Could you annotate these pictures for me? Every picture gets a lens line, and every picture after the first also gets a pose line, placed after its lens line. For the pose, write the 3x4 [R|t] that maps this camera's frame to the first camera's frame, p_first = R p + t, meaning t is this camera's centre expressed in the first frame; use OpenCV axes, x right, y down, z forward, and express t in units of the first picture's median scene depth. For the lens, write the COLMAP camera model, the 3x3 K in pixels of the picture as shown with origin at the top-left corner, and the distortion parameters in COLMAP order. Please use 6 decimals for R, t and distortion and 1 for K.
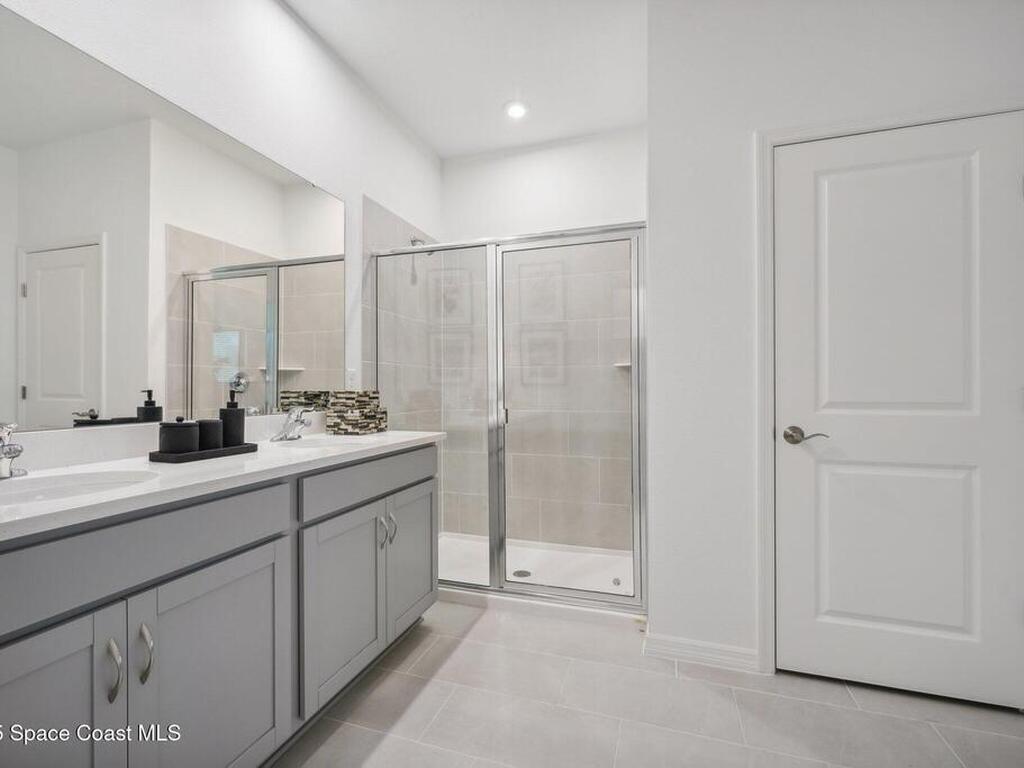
lens RADIAL K [[469.8, 0, 505.5], [0, 469.8, 386.5], [0, 0, 1]] dist [-0.007238, 0.002761]
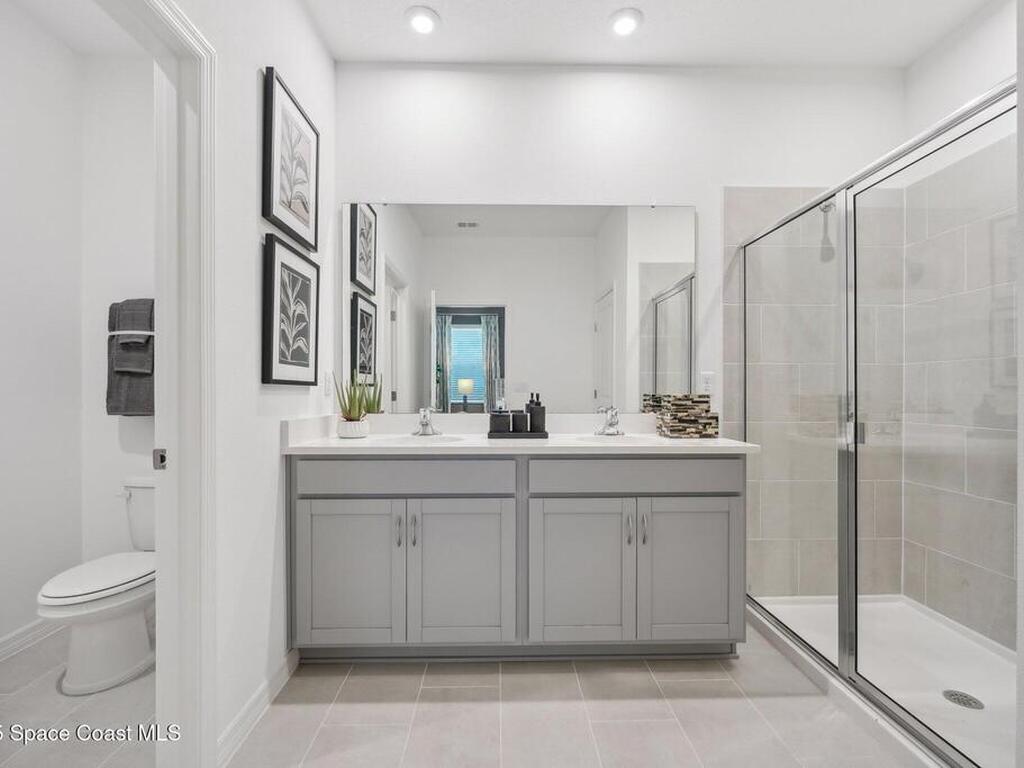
lens RADIAL K [[469.8, 0, 501.8], [0, 469.8, 389.4], [0, 0, 1]] dist [-0.007238, 0.002761]
pose [[0.334171, -0.001651, -0.942511, 0.515113], [0.004437, 0.999990, -0.000179, -0.003136], [0.942502, -0.004122, 0.334175, 0.307370]]
